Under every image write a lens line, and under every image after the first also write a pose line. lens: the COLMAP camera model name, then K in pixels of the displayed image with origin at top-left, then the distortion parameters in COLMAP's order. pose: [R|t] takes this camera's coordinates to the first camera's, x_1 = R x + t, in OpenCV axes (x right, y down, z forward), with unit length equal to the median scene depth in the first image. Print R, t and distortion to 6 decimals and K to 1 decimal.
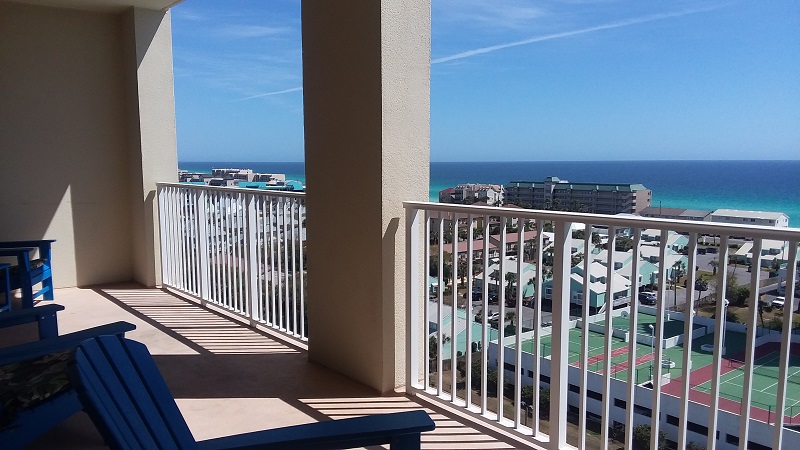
lens RADIAL K [[652.0, 0, 400.4], [0, 652.0, 247.8], [0, 0, 1]] dist [0.029366, -0.000983]
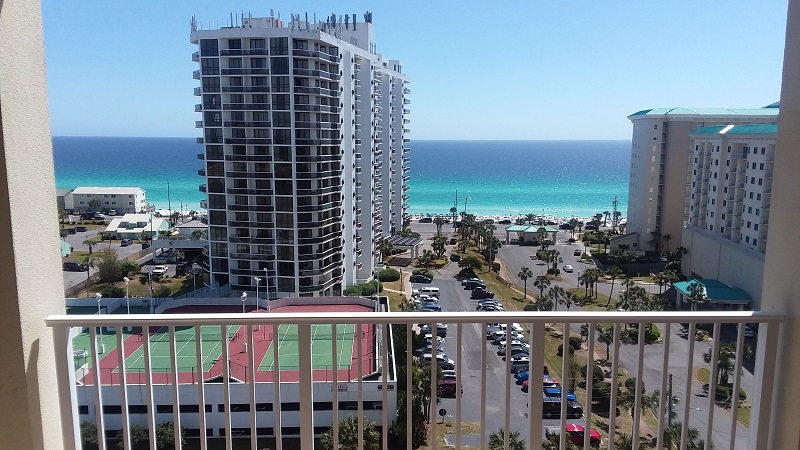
lens RADIAL K [[652.0, 0, 400.4], [0, 652.0, 247.8], [0, 0, 1]] dist [0.029366, -0.000983]
pose [[0.605975, -0.125528, 0.785517, -0.079779], [0.098892, 0.991698, 0.082188, -0.013144], [-0.789312, 0.027878, 0.613359, 0.101448]]
